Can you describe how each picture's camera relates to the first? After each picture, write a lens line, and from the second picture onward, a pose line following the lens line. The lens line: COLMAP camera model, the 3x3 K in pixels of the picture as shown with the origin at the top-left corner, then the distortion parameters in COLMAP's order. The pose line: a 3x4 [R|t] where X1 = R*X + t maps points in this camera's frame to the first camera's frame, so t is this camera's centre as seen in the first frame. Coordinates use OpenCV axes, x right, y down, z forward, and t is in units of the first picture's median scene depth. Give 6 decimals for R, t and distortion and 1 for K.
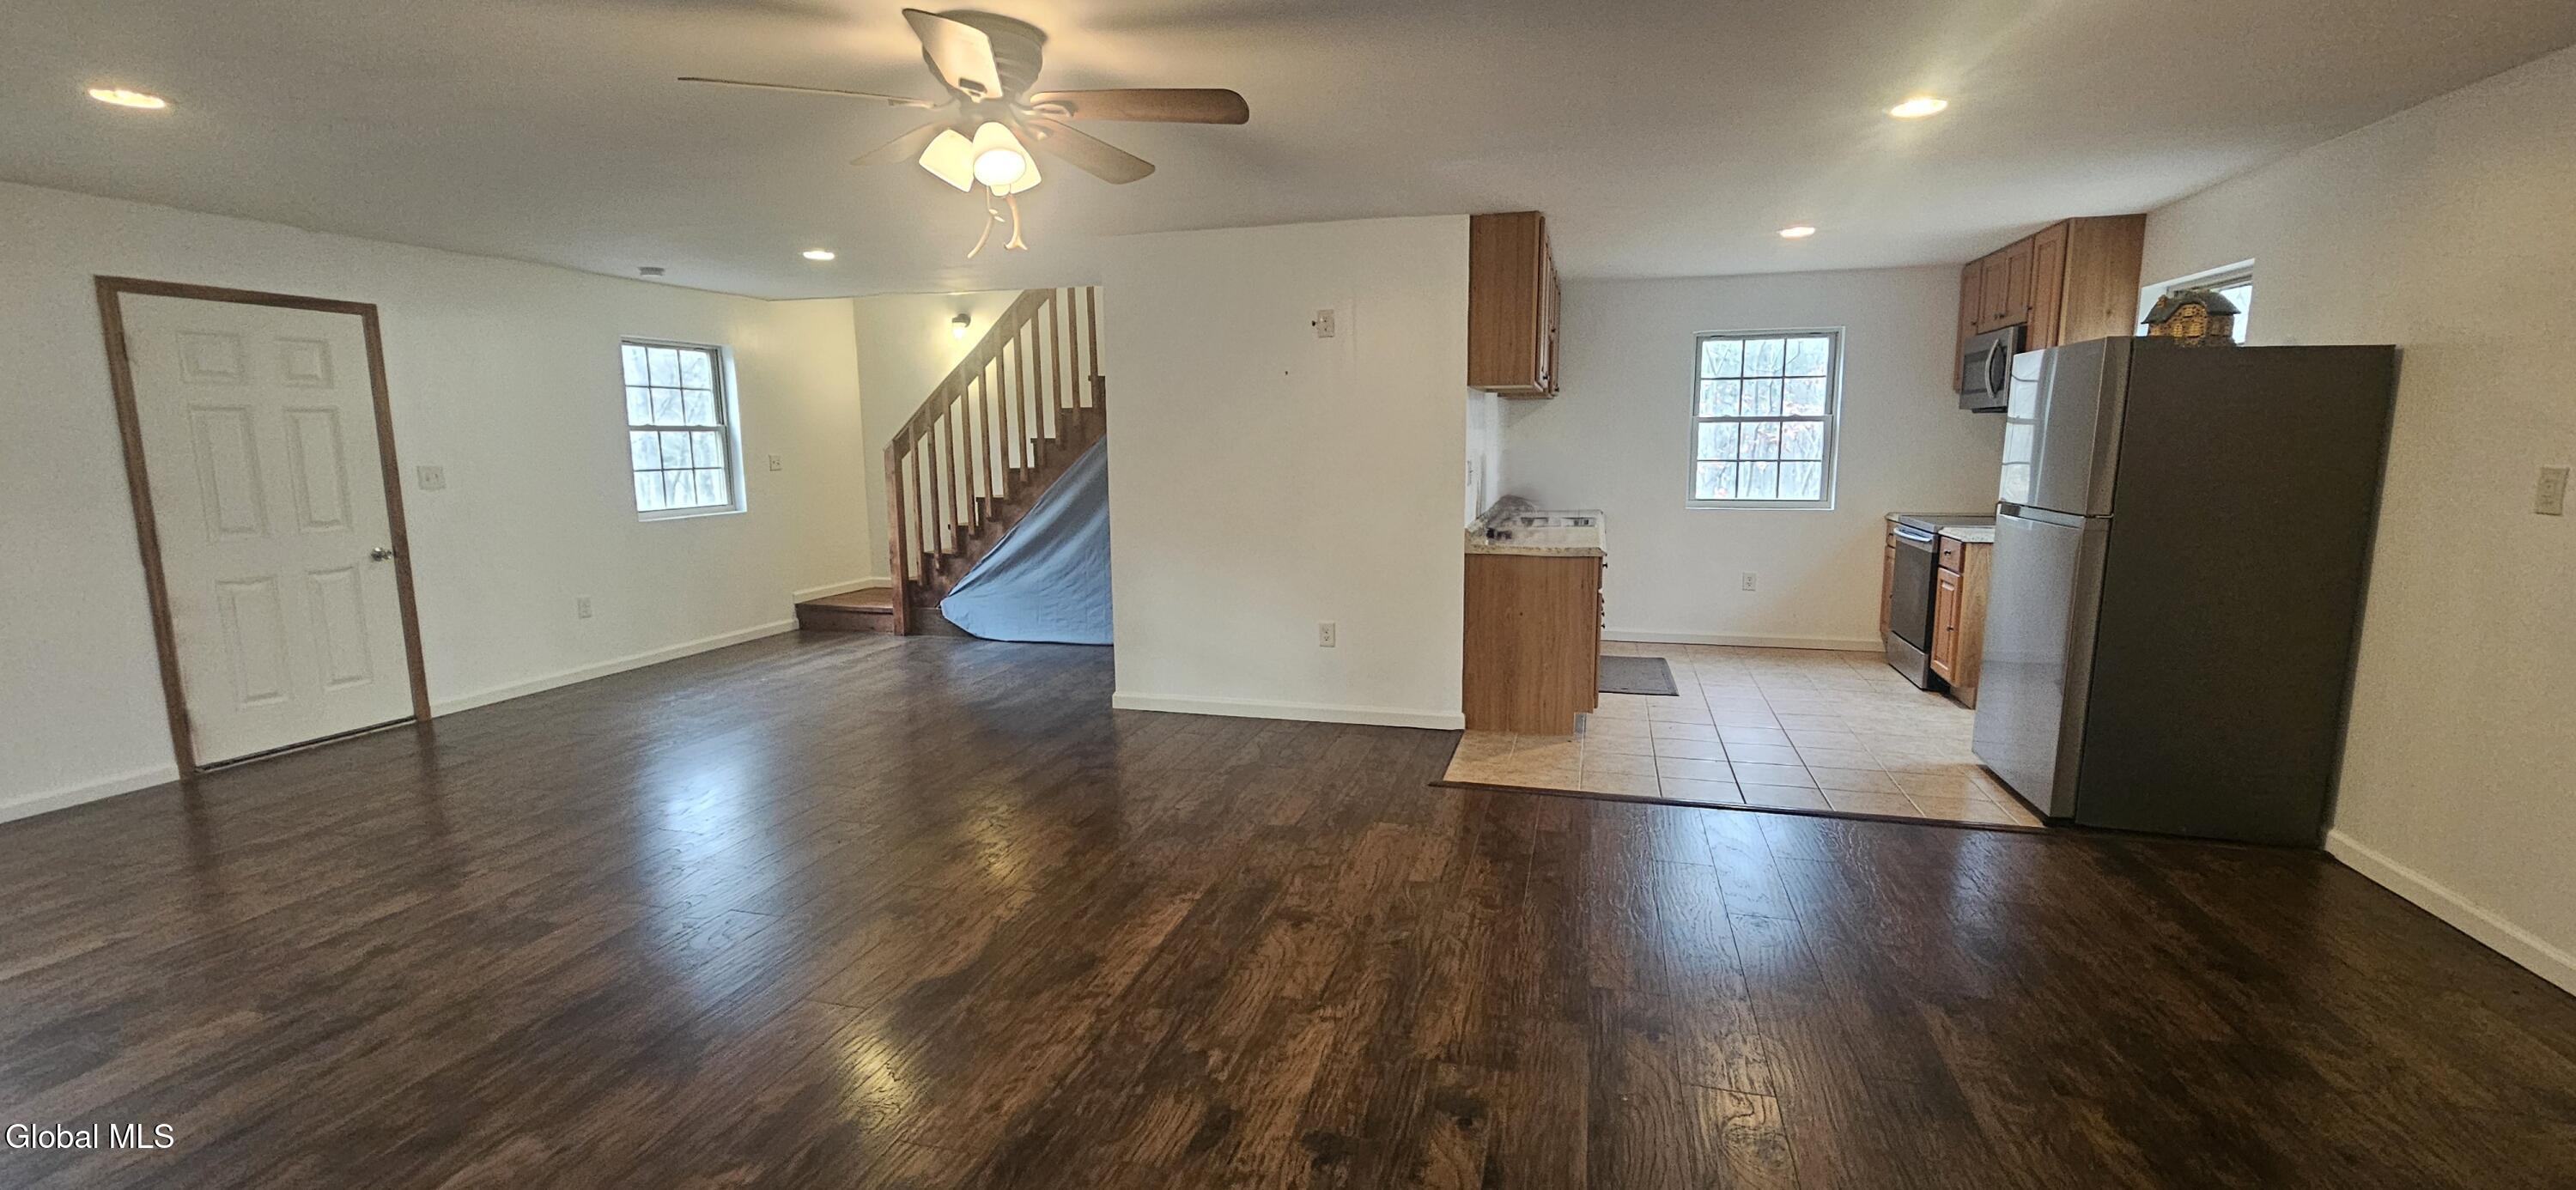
lens RADIAL K [[1063.9, 0, 1297.0], [0, 1063.9, 612.9], [0, 0, 1]] dist [0.002864, -0.000770]
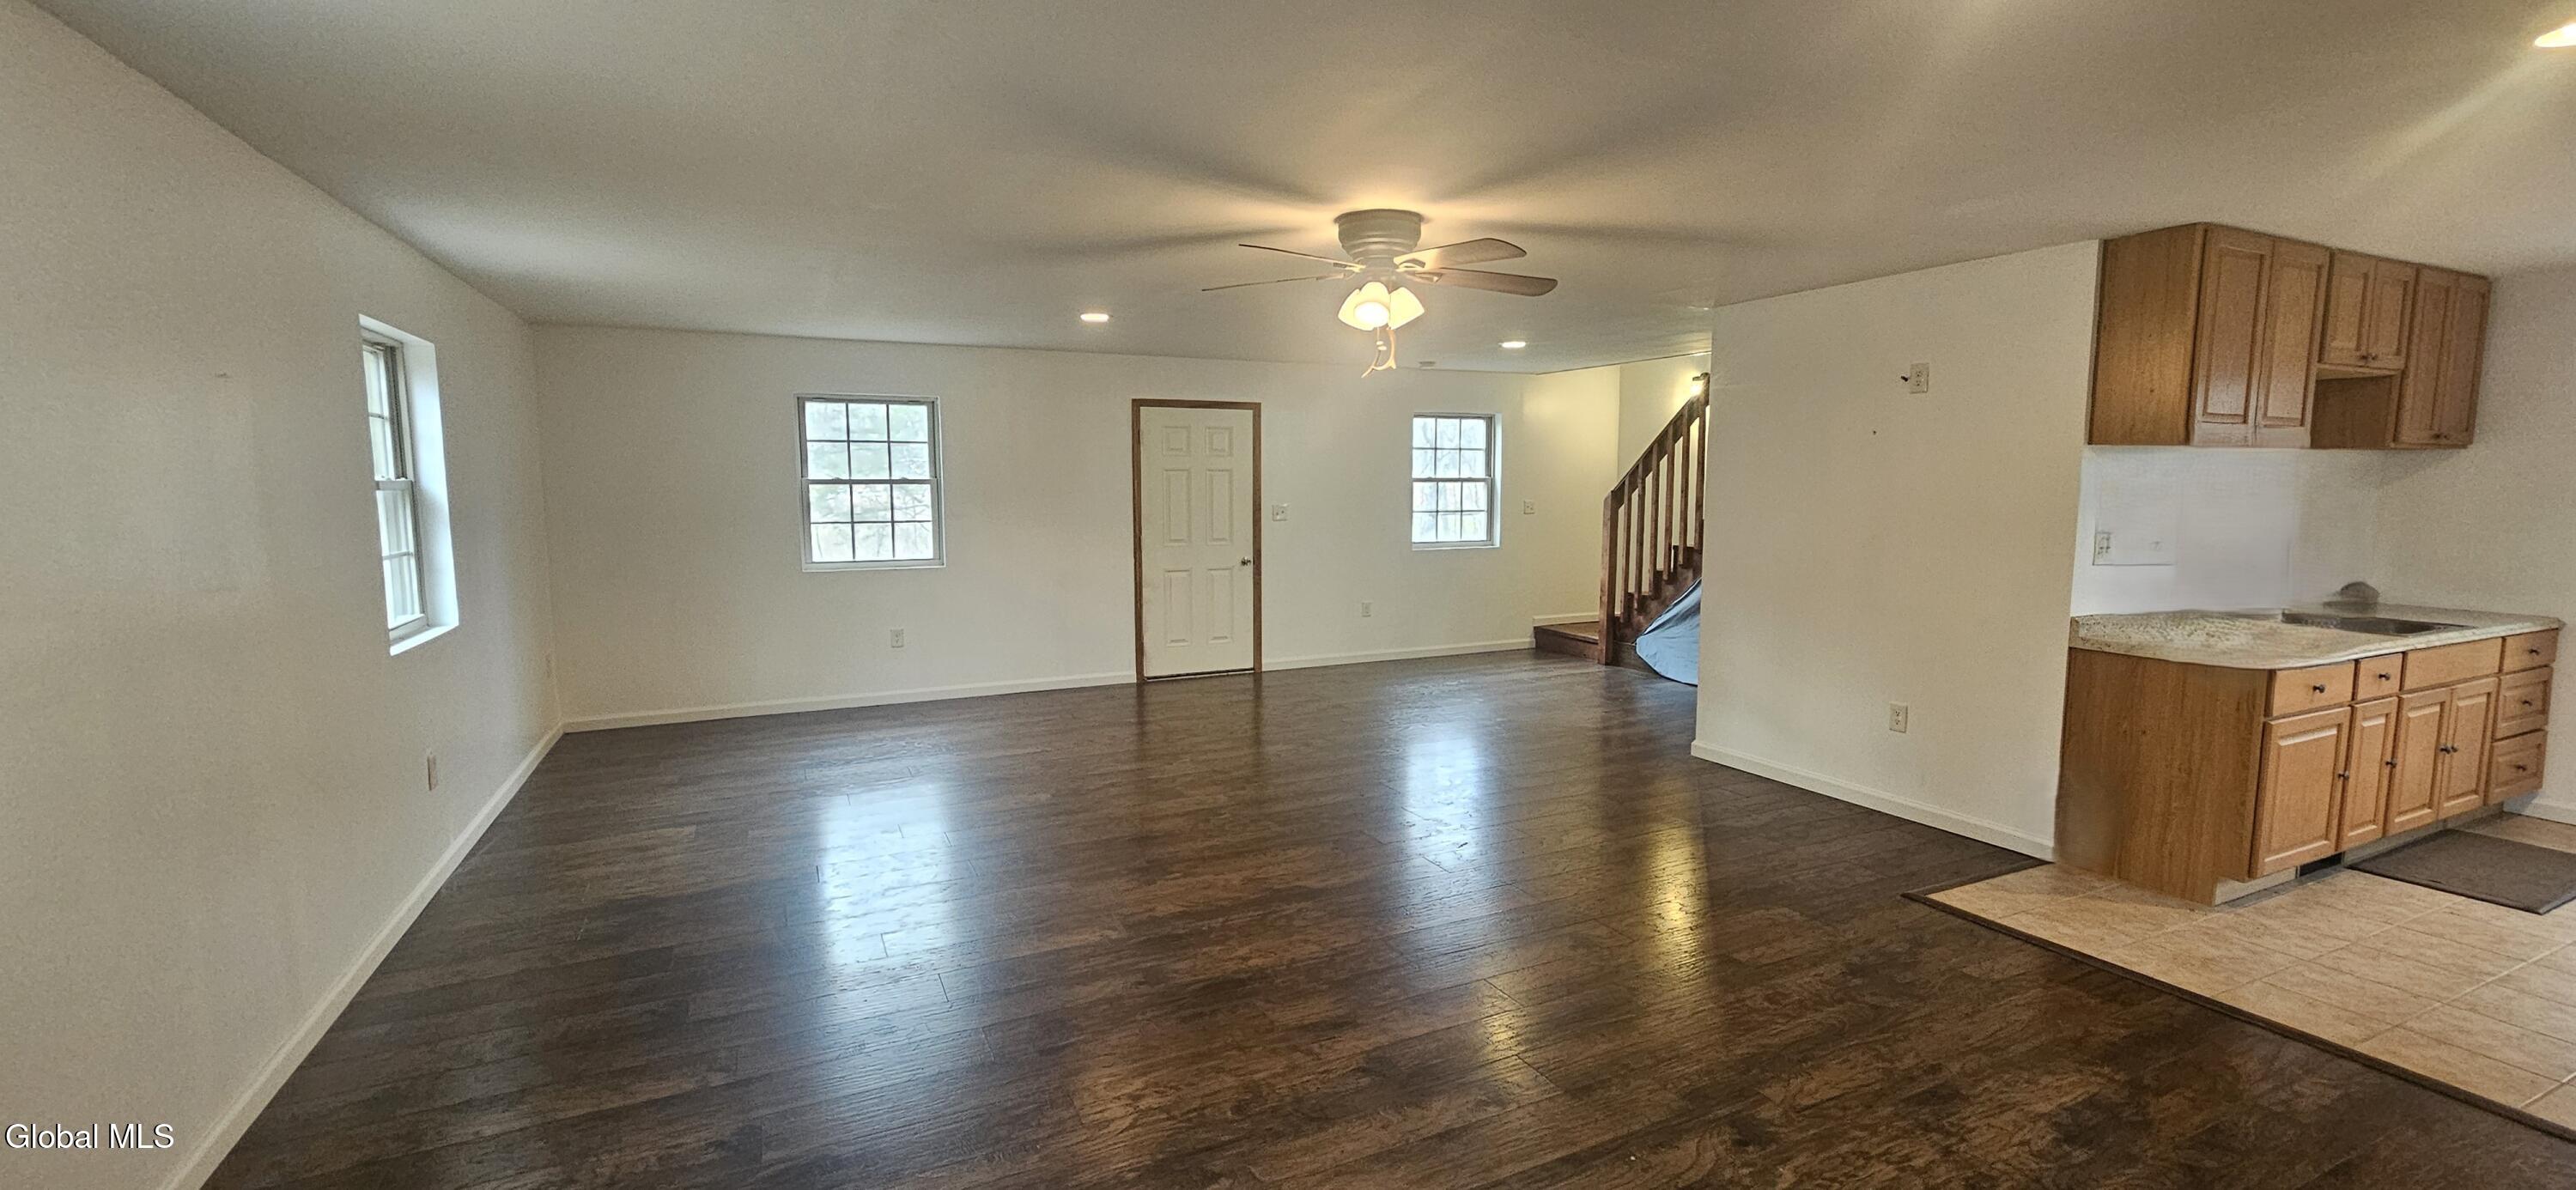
lens RADIAL K [[1063.9, 0, 1291.8], [0, 1063.9, 589.6], [0, 0, 1]] dist [0.002864, -0.000770]
pose [[0.669835, 0.084821, -0.737649, 0.242084], [-0.127658, 0.991816, -0.001875, -0.014222], [0.731453, 0.095423, 0.675182, 0.002512]]
